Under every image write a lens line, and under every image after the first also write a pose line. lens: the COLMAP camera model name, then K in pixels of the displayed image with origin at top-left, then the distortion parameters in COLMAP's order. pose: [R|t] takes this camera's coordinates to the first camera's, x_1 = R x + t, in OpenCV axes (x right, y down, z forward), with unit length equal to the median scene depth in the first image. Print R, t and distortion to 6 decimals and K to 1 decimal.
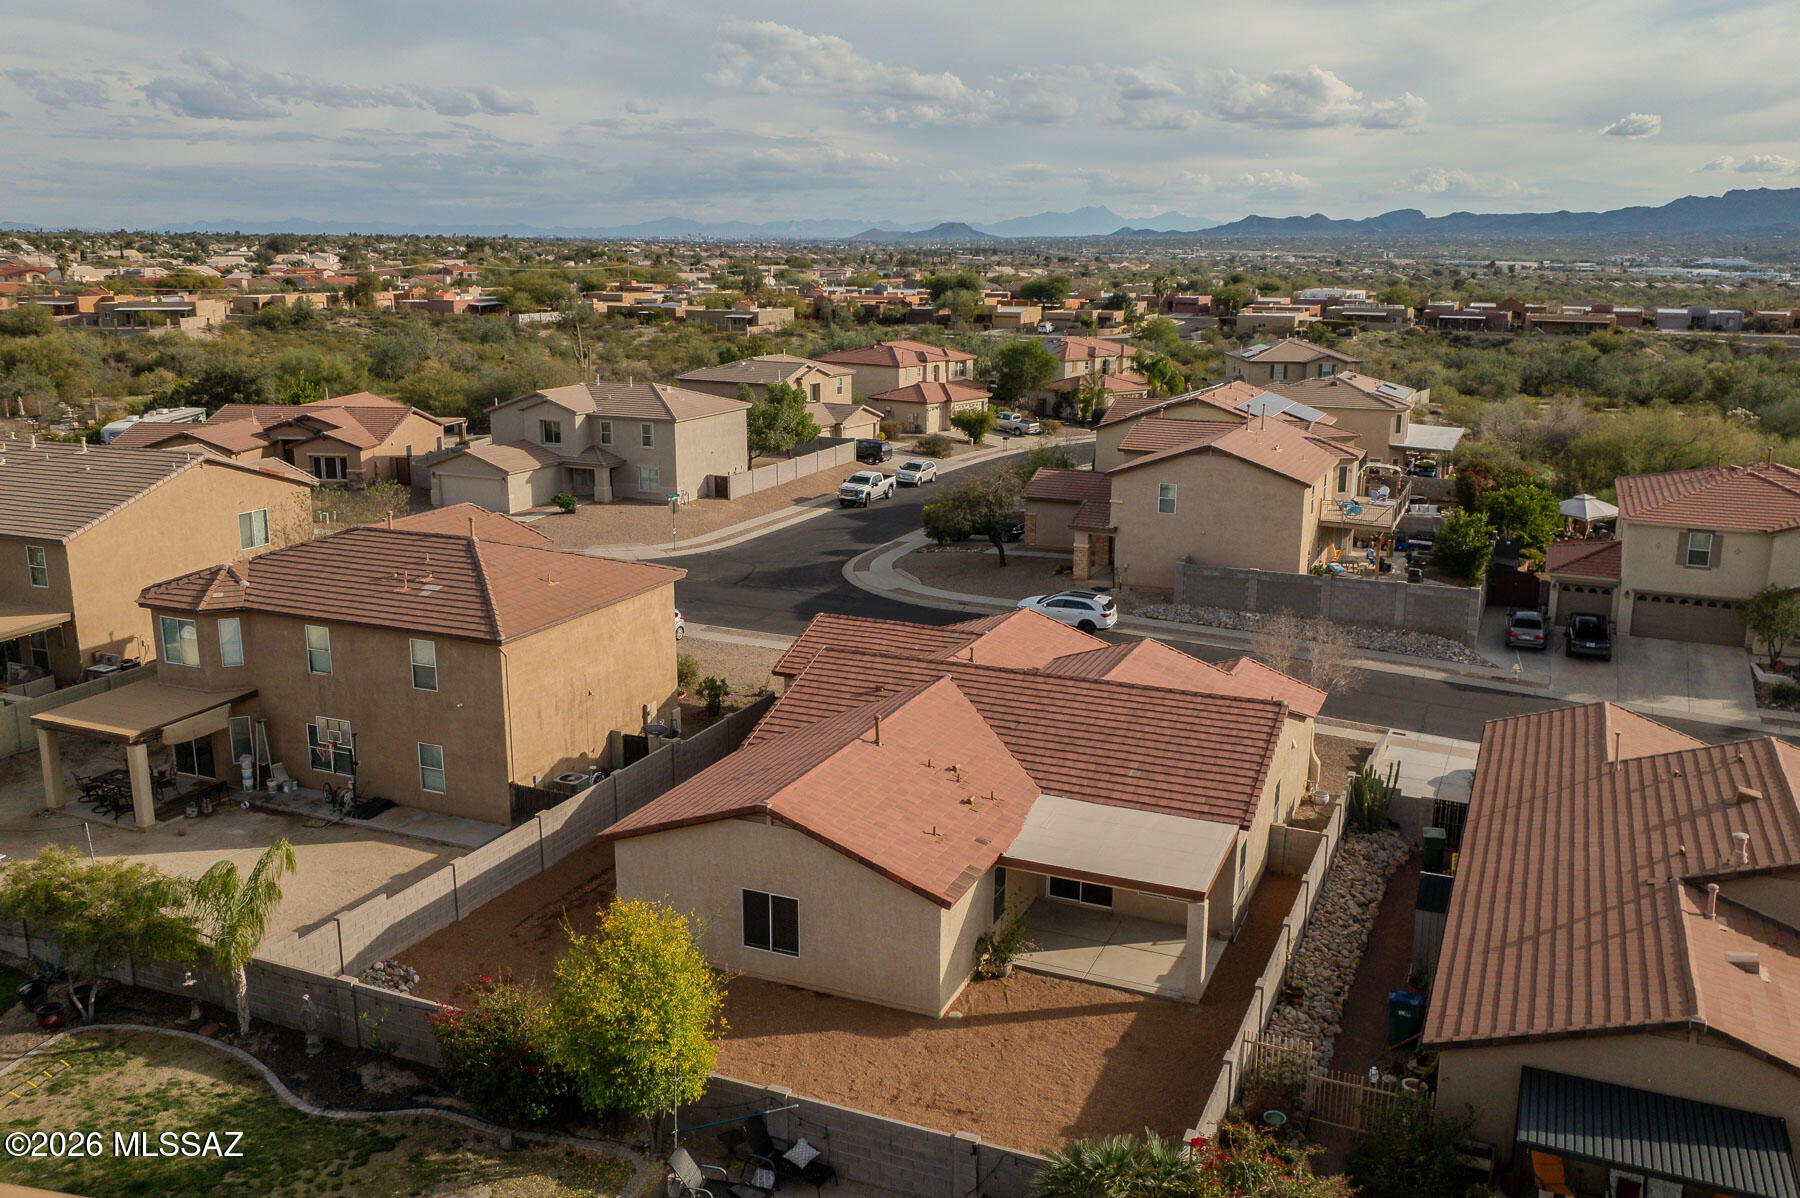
lens RADIAL K [[1503.2, 0, 900.0], [0, 1503.2, 599.0], [0, 0, 1]] dist [-0.011324, -0.024599]
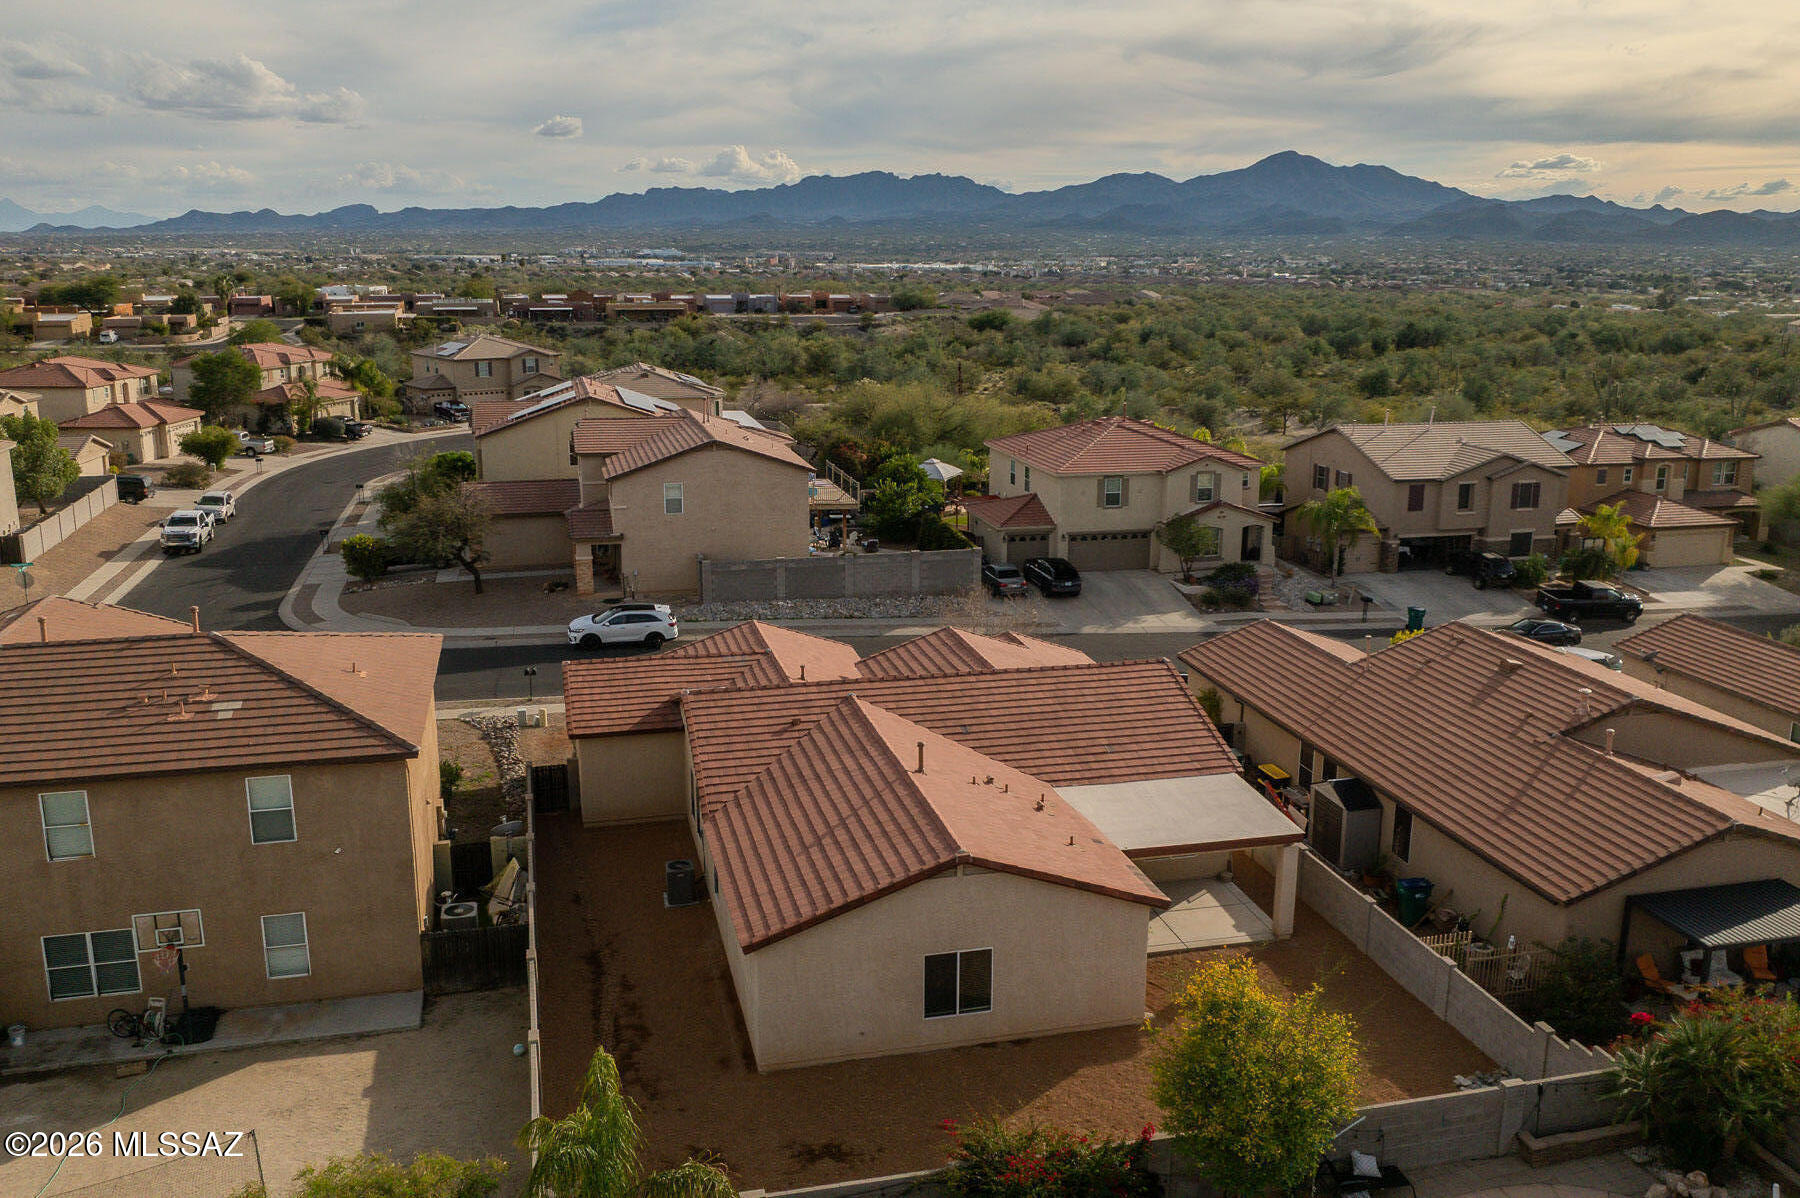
lens RADIAL K [[1503.2, 0, 900.0], [0, 1503.2, 599.0], [0, 0, 1]] dist [-0.011324, -0.024599]
pose [[0.794095, -0.143501, 0.590610, -0.327128], [0.141756, 0.988657, 0.049619, -0.033693], [-0.591031, 0.044320, 0.805430, 0.149881]]
